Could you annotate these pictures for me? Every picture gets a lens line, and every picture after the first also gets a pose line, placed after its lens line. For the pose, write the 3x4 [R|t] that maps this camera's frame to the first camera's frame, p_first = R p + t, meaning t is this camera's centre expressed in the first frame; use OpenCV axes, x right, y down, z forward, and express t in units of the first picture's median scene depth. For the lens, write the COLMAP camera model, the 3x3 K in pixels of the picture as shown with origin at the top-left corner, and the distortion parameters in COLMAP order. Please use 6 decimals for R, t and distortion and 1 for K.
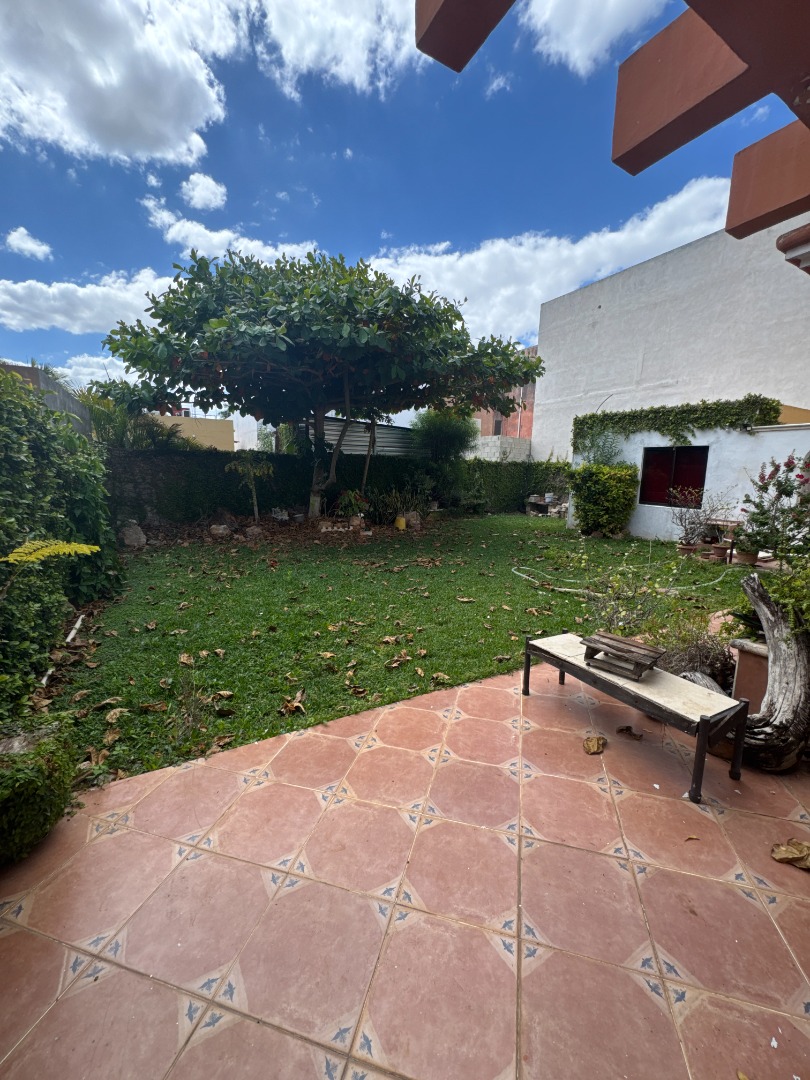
lens RADIAL K [[425.3, 0, 405.0], [0, 425.3, 540.0], [0, 0, 1]] dist [-0.006888, 0.000344]
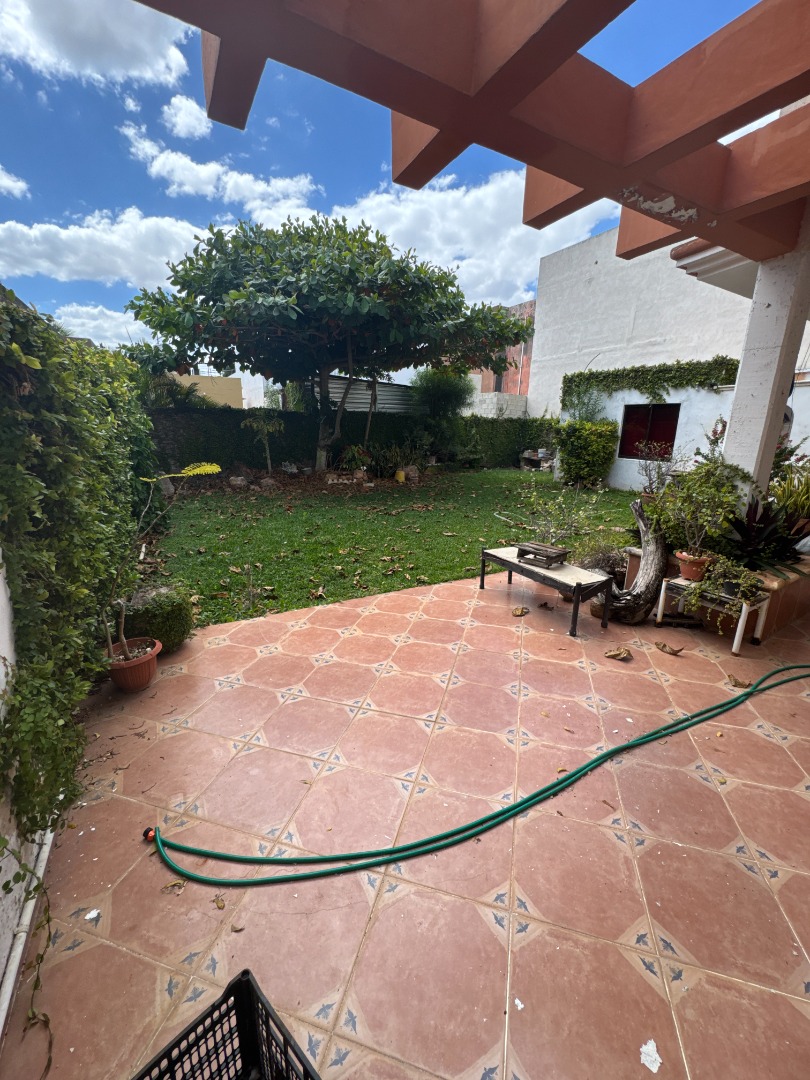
lens RADIAL K [[425.3, 0, 405.0], [0, 425.3, 540.0], [0, 0, 1]] dist [-0.006888, 0.000344]
pose [[0.999972, 0.000800, -0.007374, 0.012899], [-0.000075, 0.995216, 0.097702, 0.021153], [0.007417, -0.097699, 0.995188, -0.125555]]
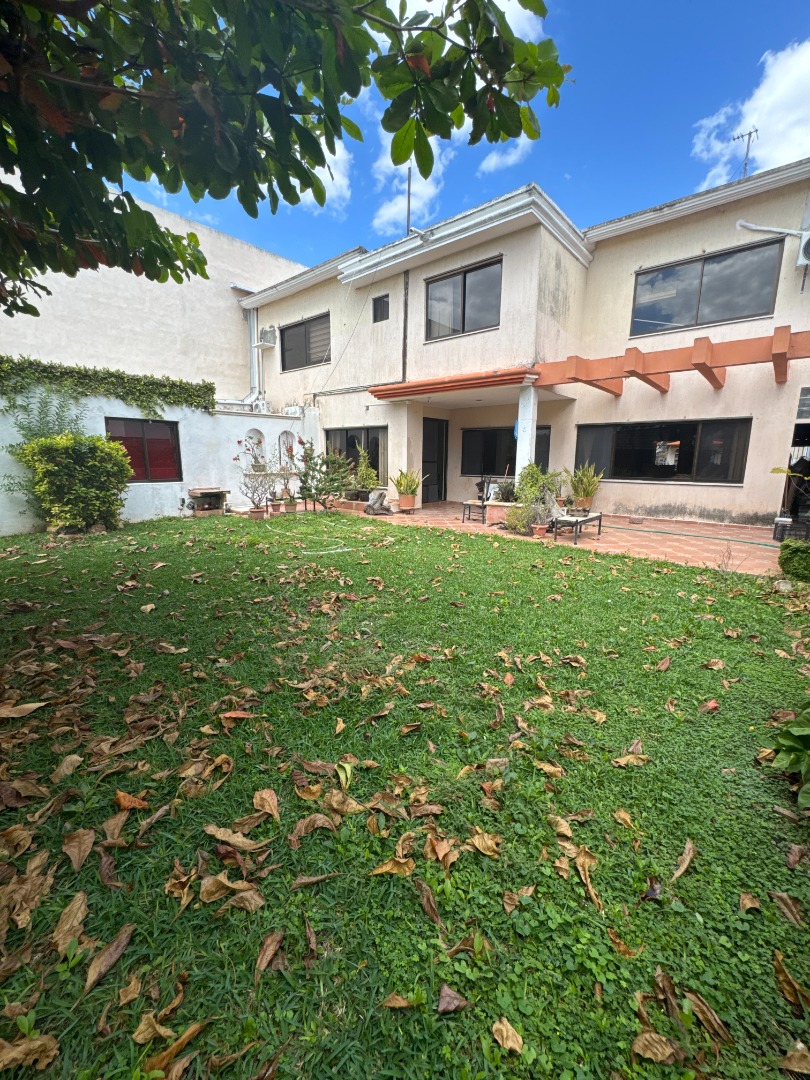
lens RADIAL K [[425.3, 0, 405.0], [0, 425.3, 540.0], [0, 0, 1]] dist [-0.006888, 0.000344]
pose [[-0.341198, -0.200520, 0.918355, -0.520736], [0.140814, 0.955054, 0.260850, -0.129494], [-0.929384, 0.218319, -0.297627, 0.823003]]
